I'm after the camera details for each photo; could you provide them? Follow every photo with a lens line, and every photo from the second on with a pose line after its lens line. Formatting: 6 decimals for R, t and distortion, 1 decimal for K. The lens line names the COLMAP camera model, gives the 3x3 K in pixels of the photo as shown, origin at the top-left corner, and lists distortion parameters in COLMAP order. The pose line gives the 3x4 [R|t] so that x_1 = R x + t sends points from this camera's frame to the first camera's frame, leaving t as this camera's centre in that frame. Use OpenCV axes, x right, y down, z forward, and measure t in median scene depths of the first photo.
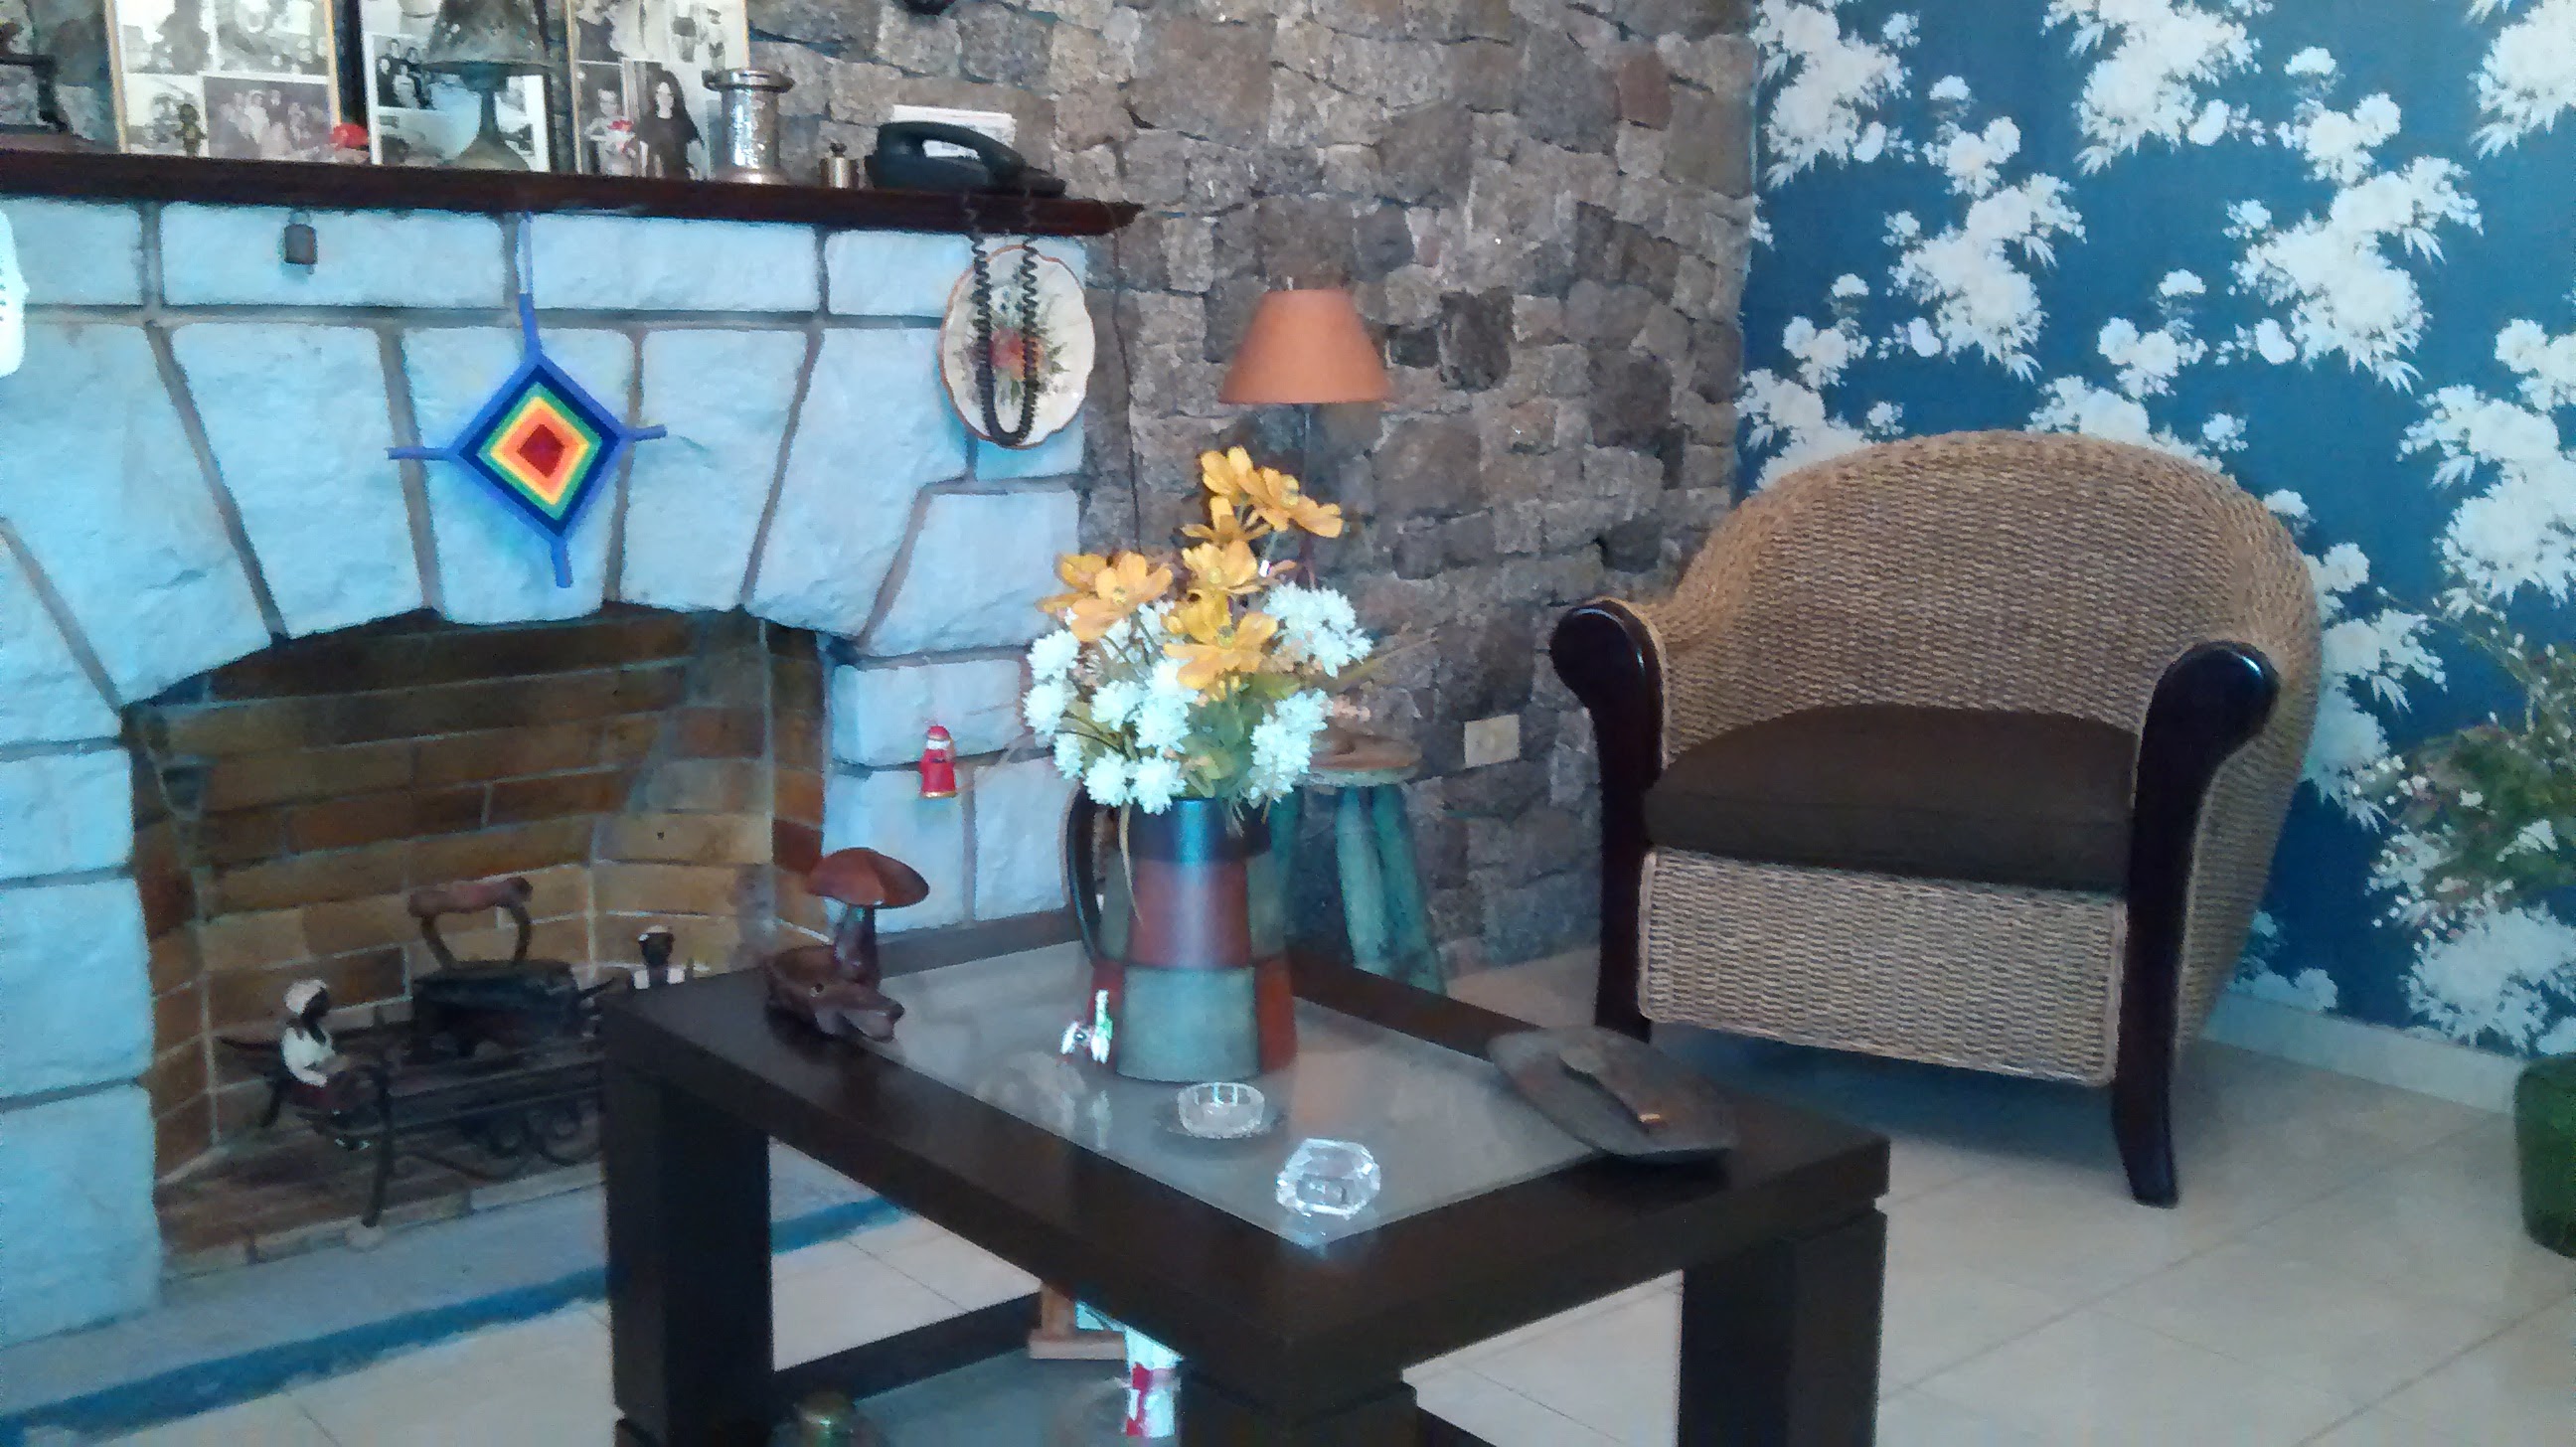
lens RADIAL K [[2402.7, 0, 1288.0], [0, 2402.7, 723.5], [0, 0, 1]] dist [0.089886, -0.313726]
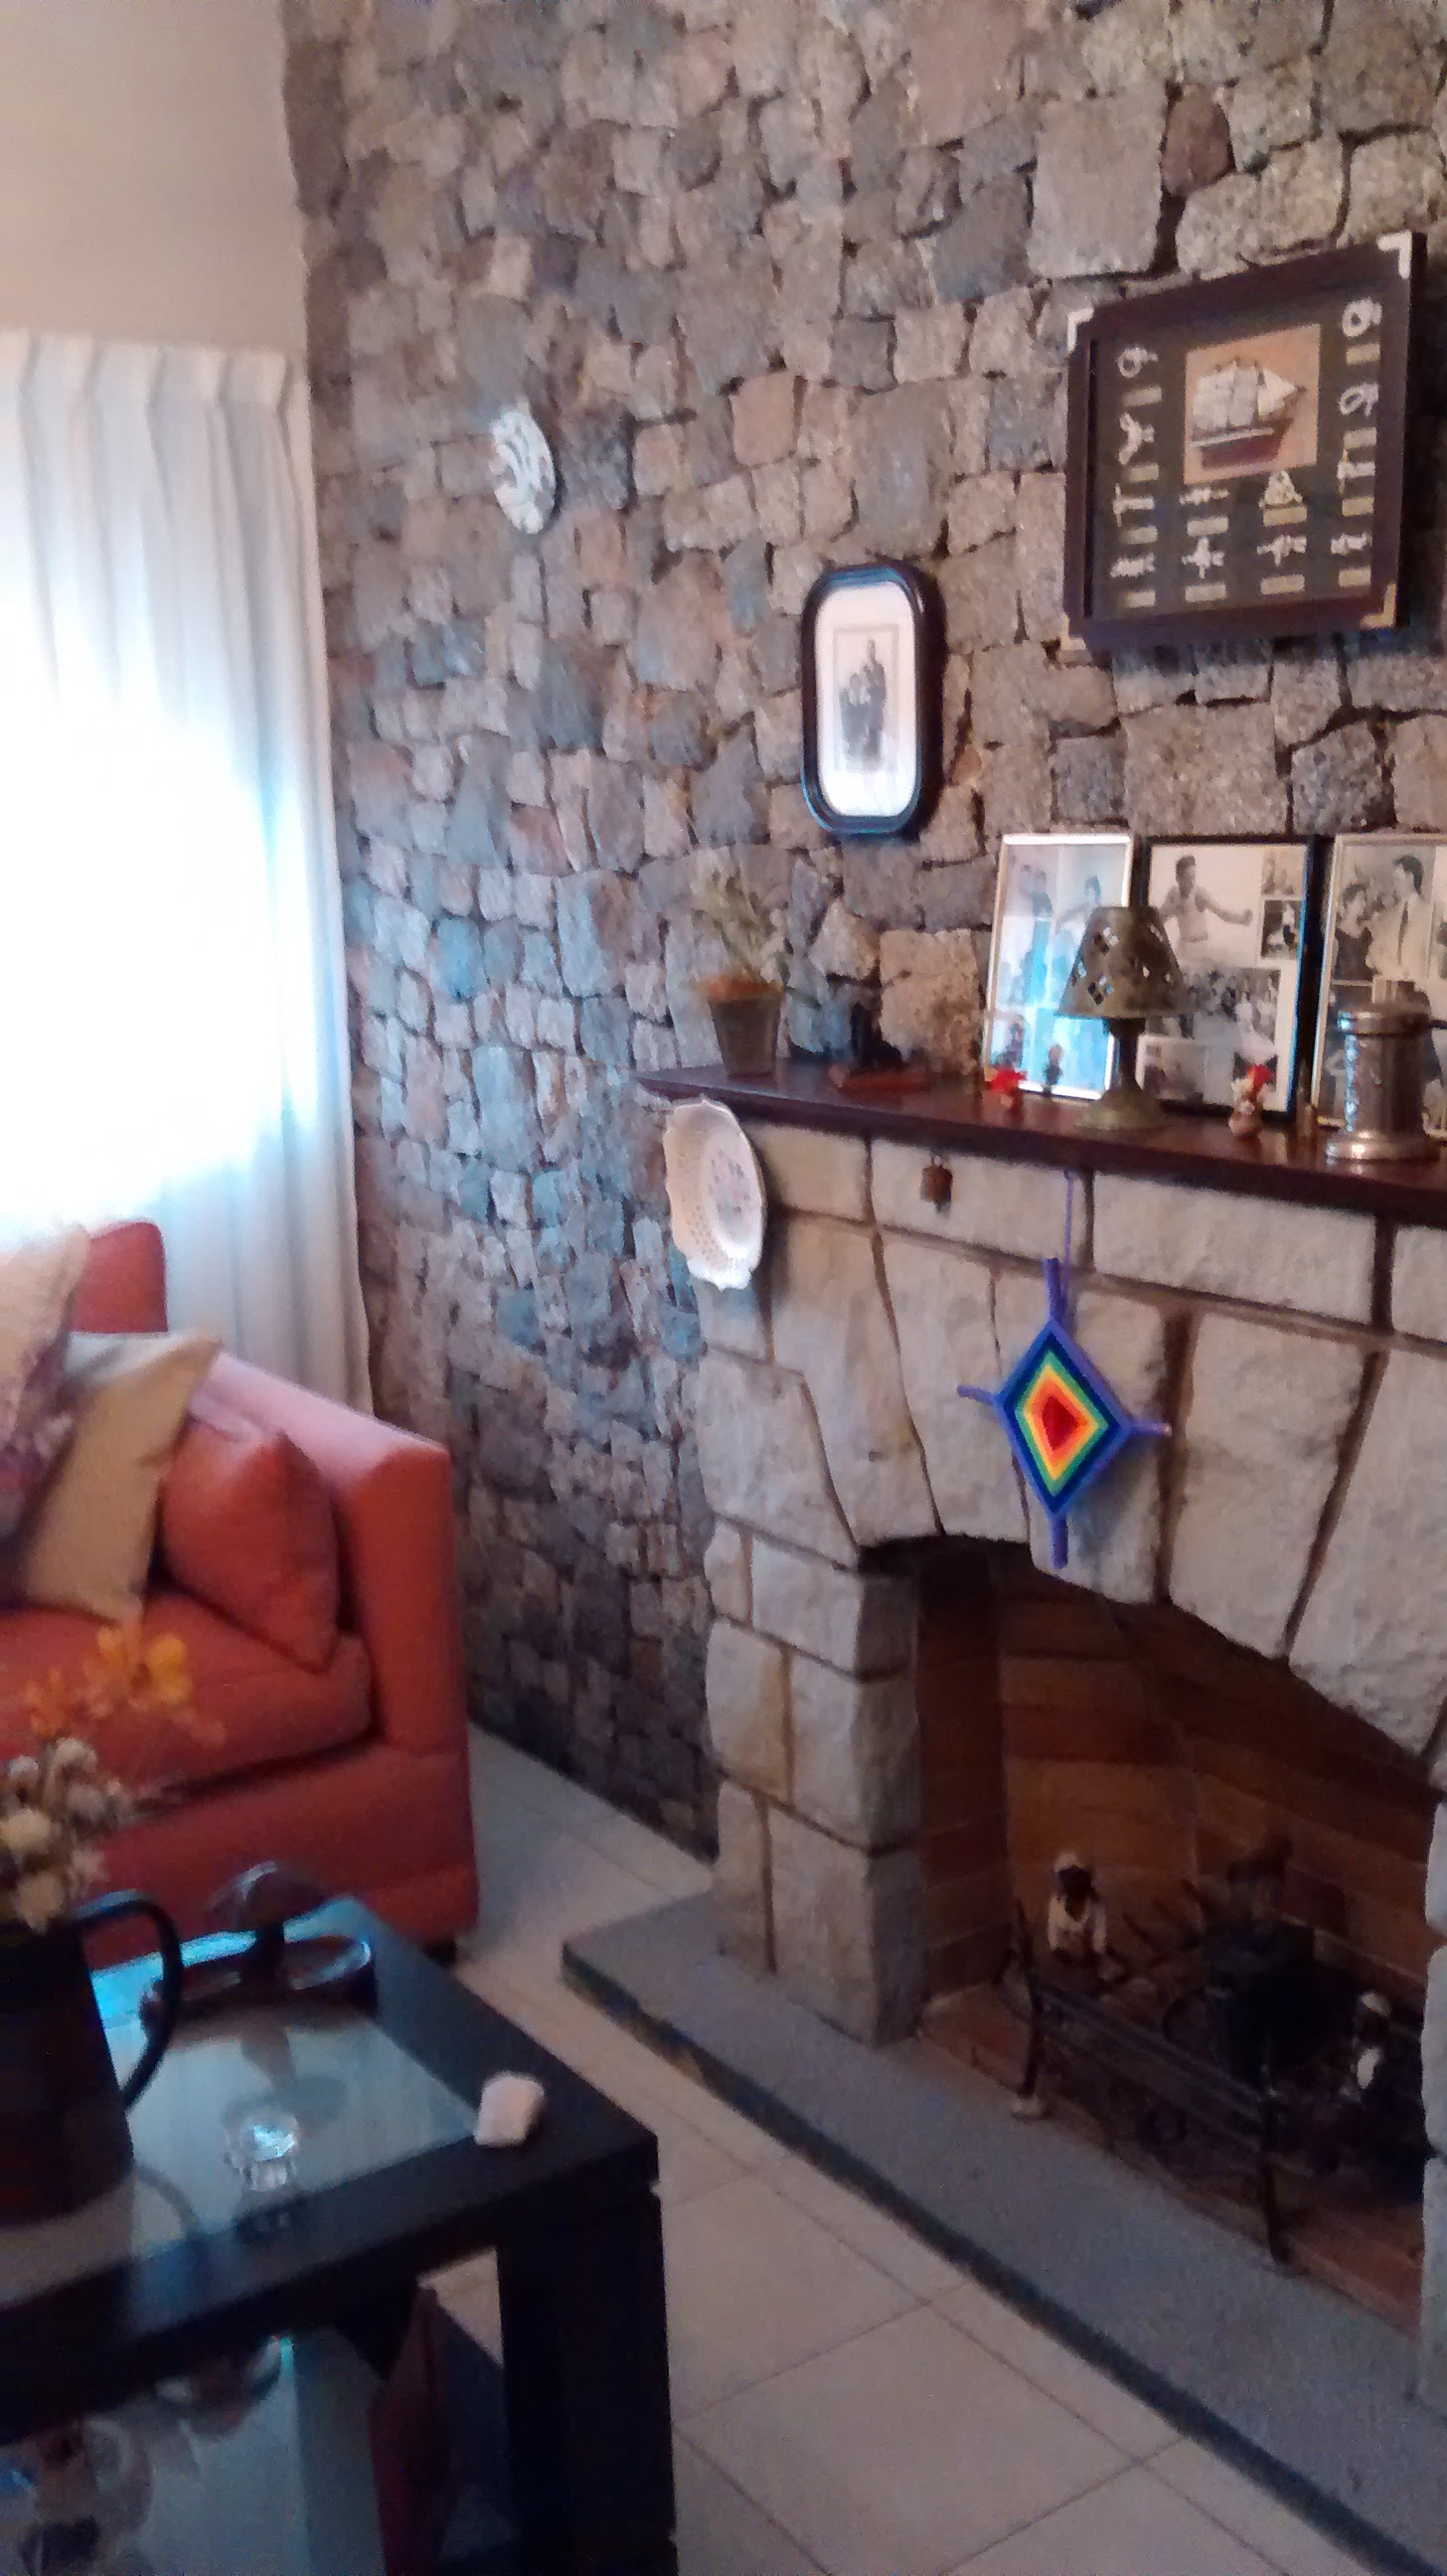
lens RADIAL K [[2402.7, 0, 723.5], [0, 2402.7, 1288.0], [0, 0, 1]] dist [0.089886, -0.313726]
pose [[-0.091589, 0.190505, -0.977404, 0.581850], [-0.135692, 0.969987, 0.201774, -0.320151], [0.986509, 0.151106, -0.062990, 0.884680]]
